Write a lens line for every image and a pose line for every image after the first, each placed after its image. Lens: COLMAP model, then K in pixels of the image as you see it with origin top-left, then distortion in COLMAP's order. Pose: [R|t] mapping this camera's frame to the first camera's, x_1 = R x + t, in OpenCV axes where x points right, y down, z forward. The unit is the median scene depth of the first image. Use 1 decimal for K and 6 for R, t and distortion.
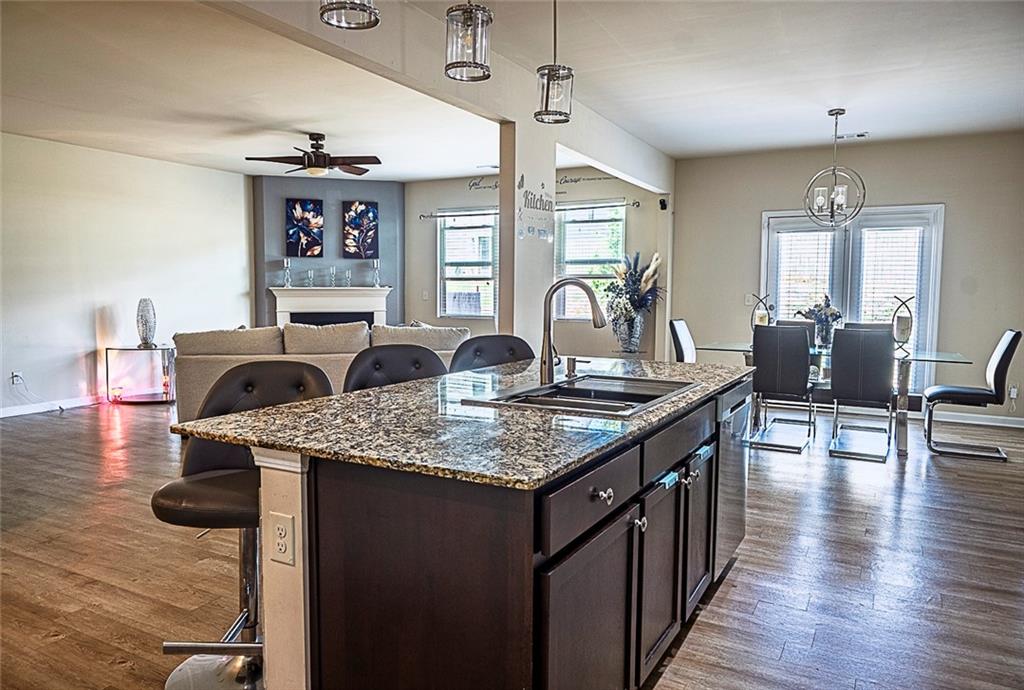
lens RADIAL K [[711.4, 0, 507.7], [0, 711.4, 340.3], [0, 0, 1]] dist [0.001191, -0.000007]
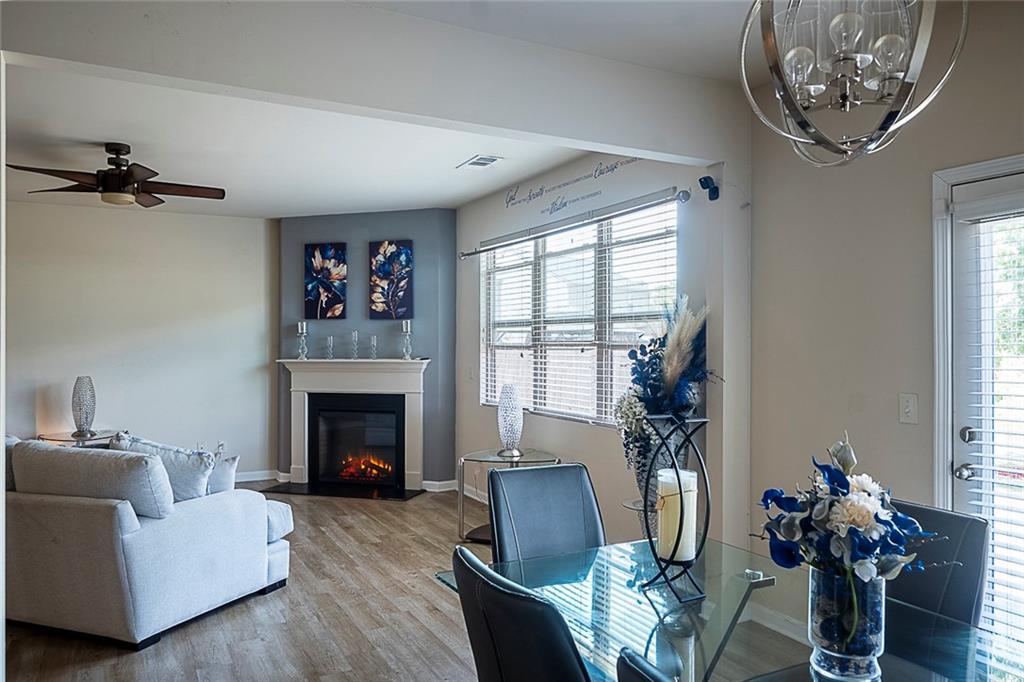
lens RADIAL K [[720.0, 0, 512.0], [0, 720.0, 341.0], [0, 0, 1]] dist [-0.002735, -0.000901]
pose [[0.839833, -0.006871, -0.542802, 0.430533], [-0.031374, 0.997634, -0.061170, -0.076678], [0.541938, 0.068403, 0.837630, 0.674482]]
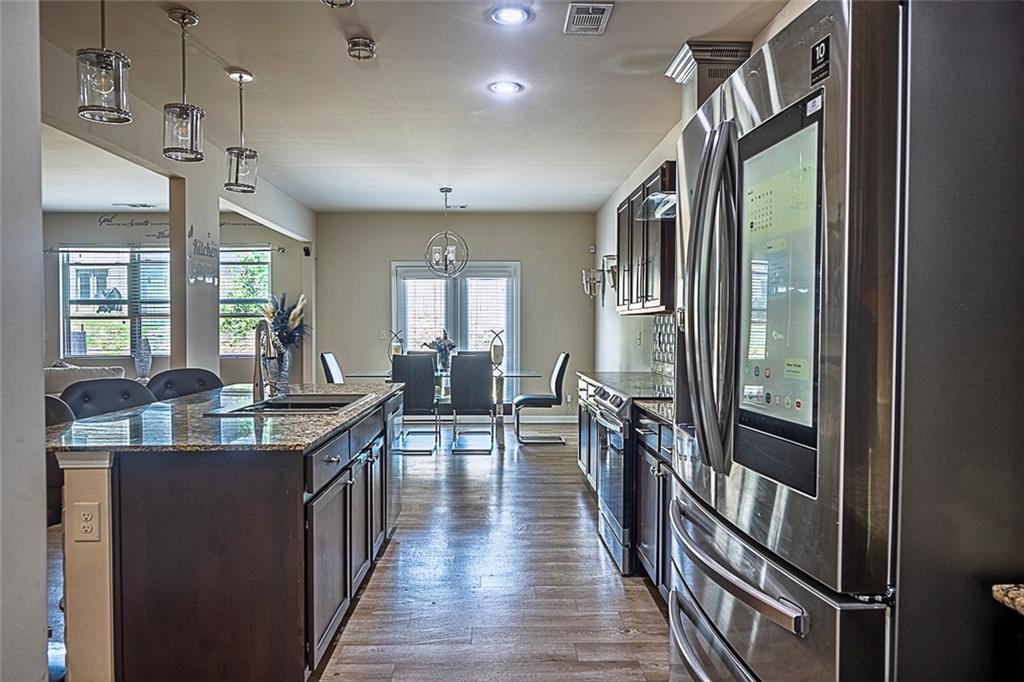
lens RADIAL K [[703.1, 0, 514.8], [0, 703.1, 340.4], [0, 0, 1]] dist [-0.001456, -0.000249]
pose [[0.861570, -0.019507, 0.507264, -0.078912], [0.045135, 0.998248, -0.038271, 0.008566], [-0.505629, 0.055869, 0.860940, -0.141553]]
